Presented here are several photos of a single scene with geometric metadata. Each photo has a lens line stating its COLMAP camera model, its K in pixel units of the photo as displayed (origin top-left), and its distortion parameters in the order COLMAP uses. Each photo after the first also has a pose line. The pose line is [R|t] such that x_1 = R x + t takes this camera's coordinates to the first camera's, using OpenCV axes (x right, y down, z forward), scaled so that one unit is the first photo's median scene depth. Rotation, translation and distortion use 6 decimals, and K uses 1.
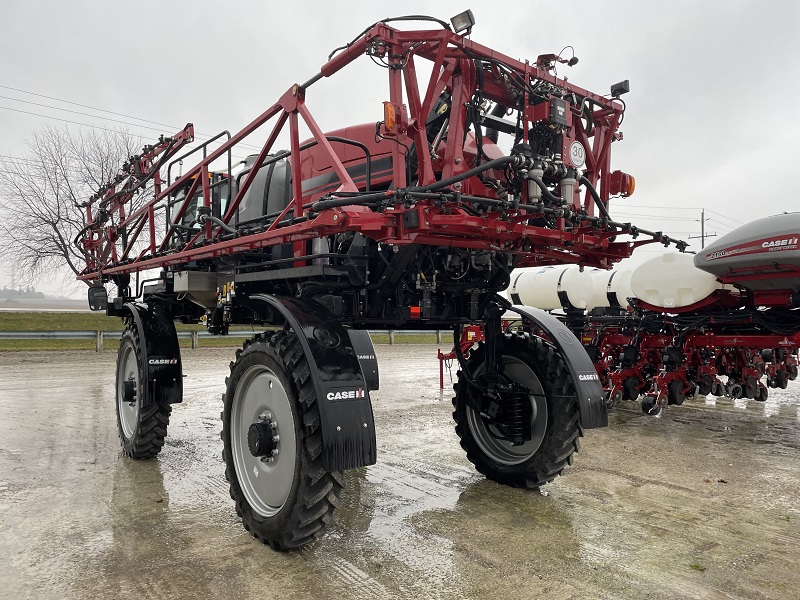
lens RADIAL K [[615.4, 0, 418.9], [0, 615.4, 304.0], [0, 0, 1]] dist [0.086350, -0.108242]
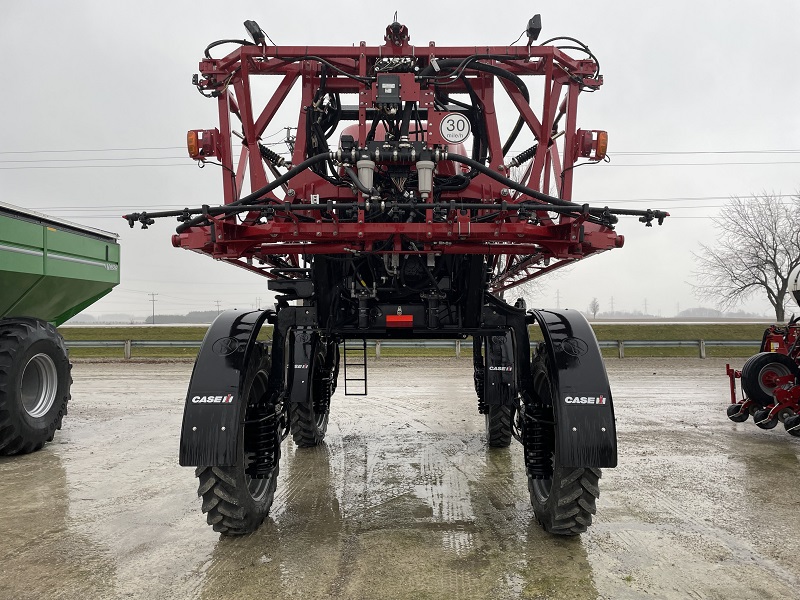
lens RADIAL K [[608.1, 0, 416.9], [0, 608.1, 299.0], [0, 0, 1]] dist [0.089726, -0.128177]
pose [[0.766558, -0.043486, -0.640701, 0.652686], [0.026842, 0.999002, -0.035691, 0.014143], [0.641614, 0.010161, 0.766961, 0.300972]]
